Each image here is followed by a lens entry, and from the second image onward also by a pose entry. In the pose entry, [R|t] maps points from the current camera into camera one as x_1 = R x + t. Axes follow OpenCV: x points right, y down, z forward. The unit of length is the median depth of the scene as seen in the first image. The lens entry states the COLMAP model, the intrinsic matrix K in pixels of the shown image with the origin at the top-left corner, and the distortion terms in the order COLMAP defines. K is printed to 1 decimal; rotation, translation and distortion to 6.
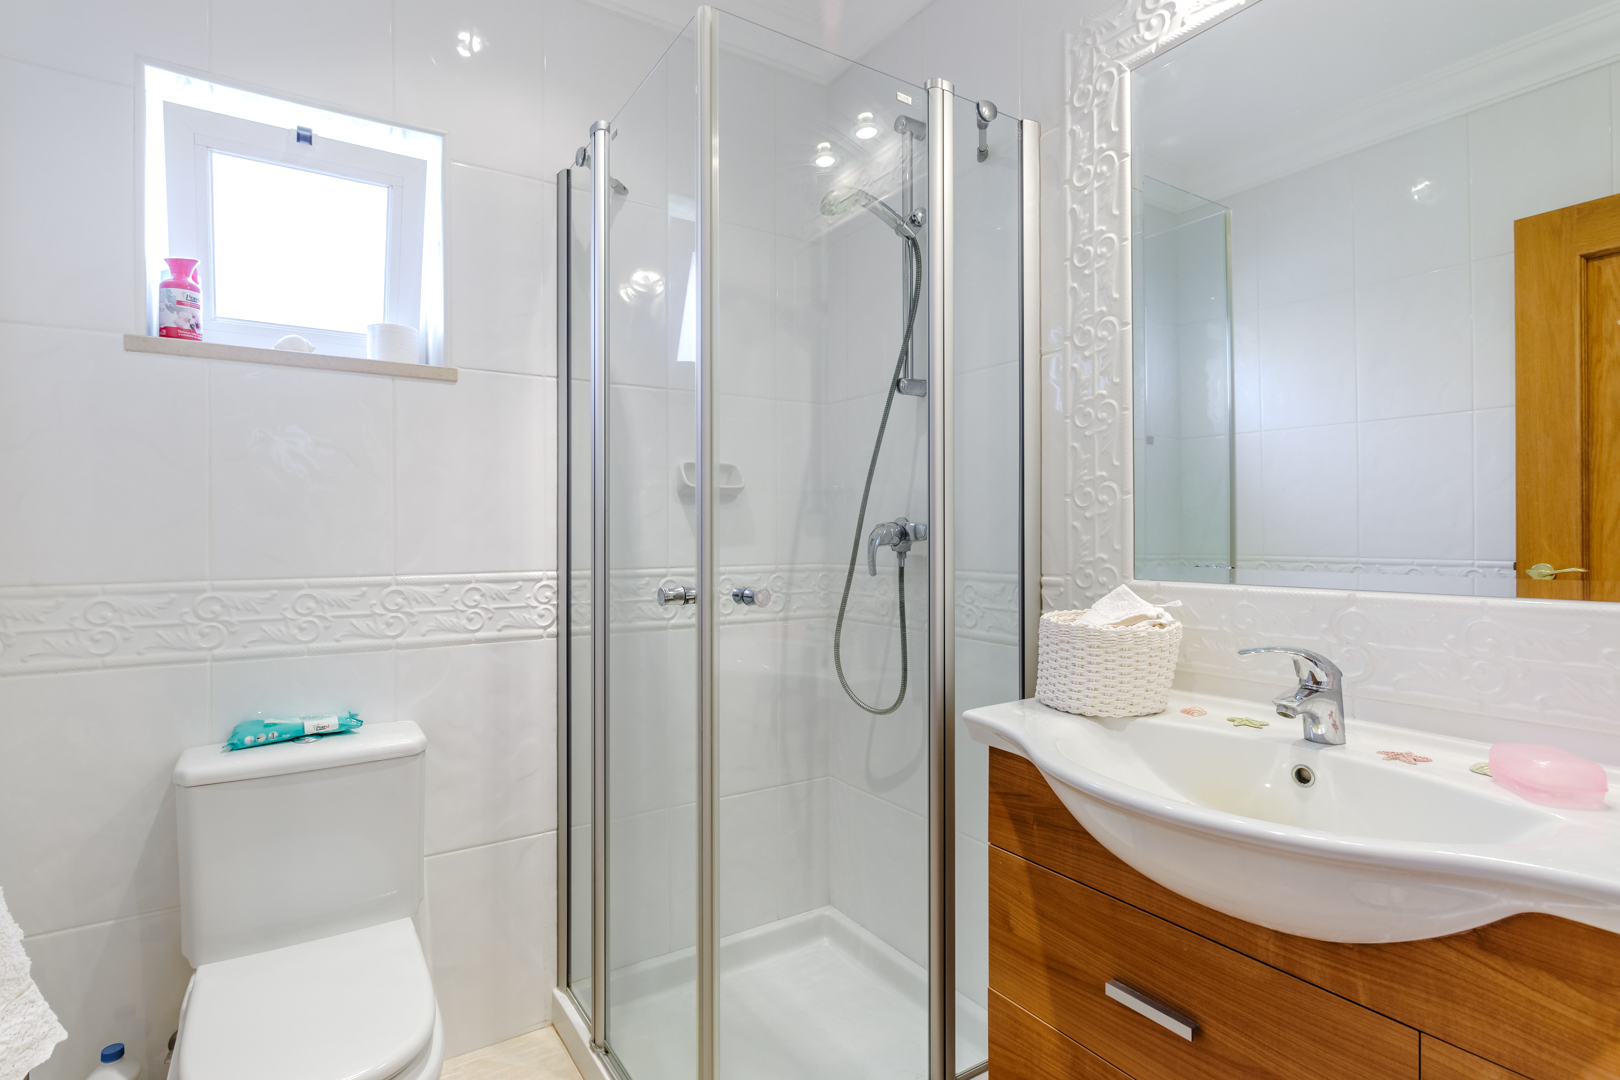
lens RADIAL K [[777.2, 0, 752.8], [0, 777.2, 533.1], [0, 0, 1]] dist [0.031093, -0.043133]
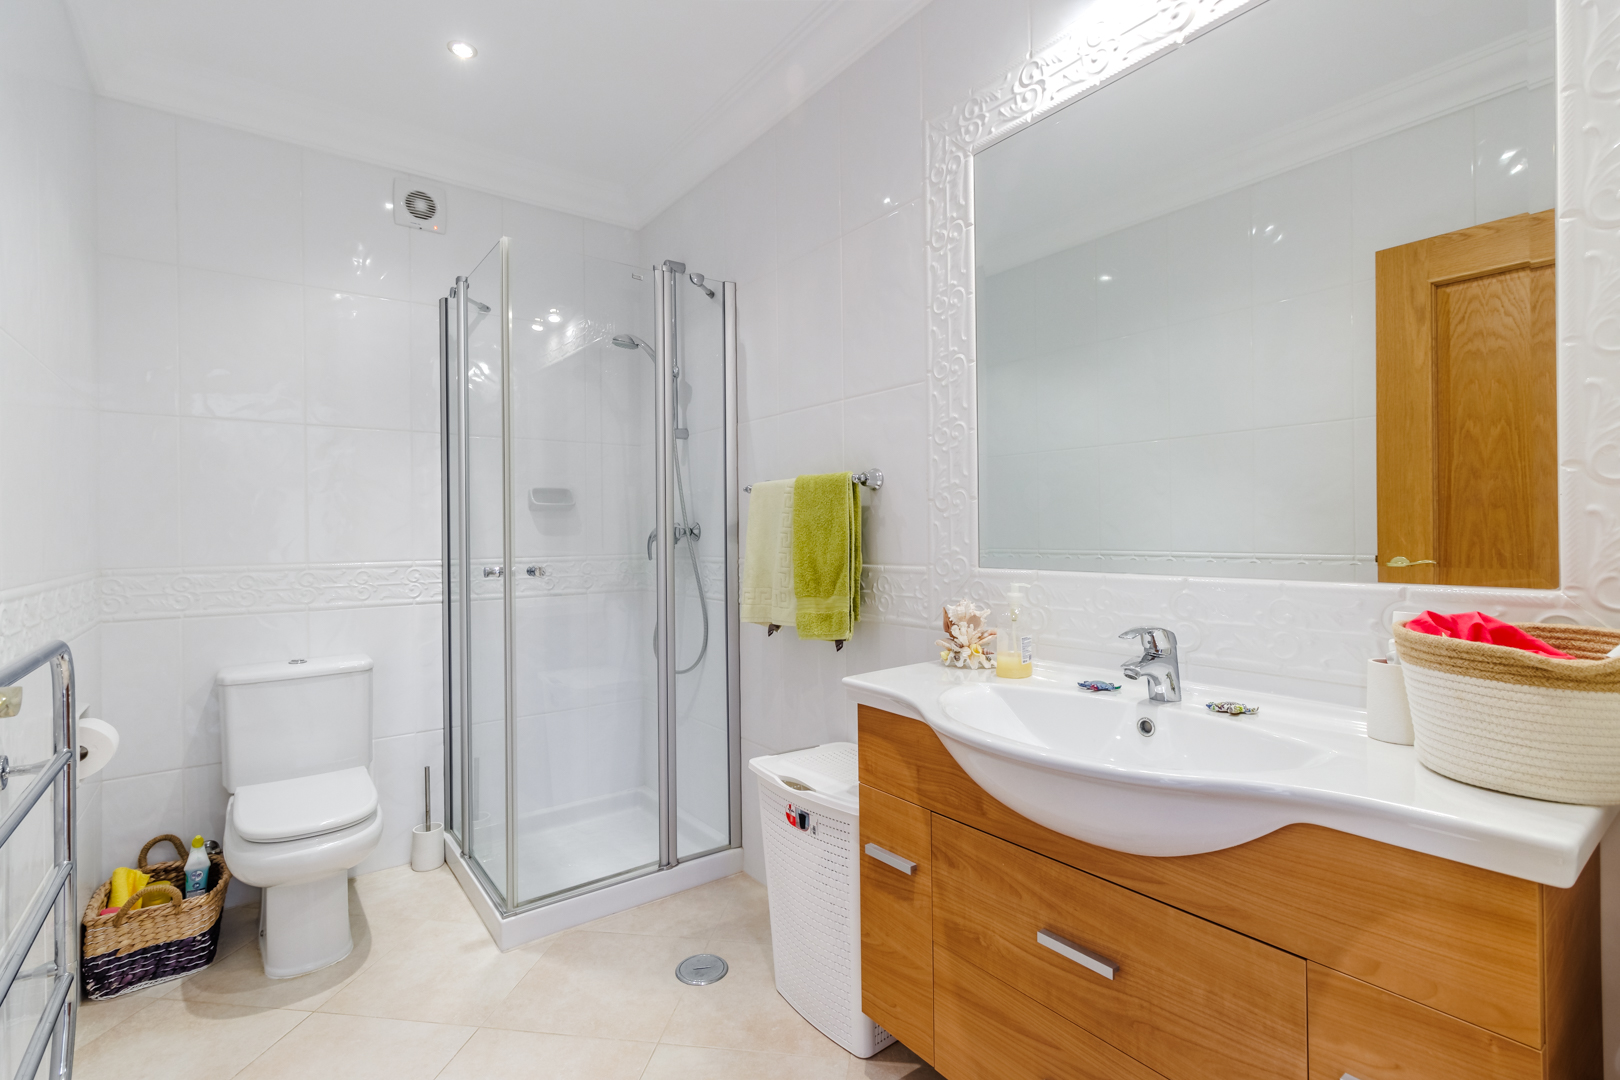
lens RADIAL K [[759.2, 0, 804.3], [0, 759.2, 537.0], [0, 0, 1]] dist [-0.001742, -0.000190]
pose [[0.996281, -0.008167, 0.085778, 0.105169], [0.007441, 0.999934, 0.008785, -0.001467], [-0.085844, -0.008114, 0.996276, -0.172848]]
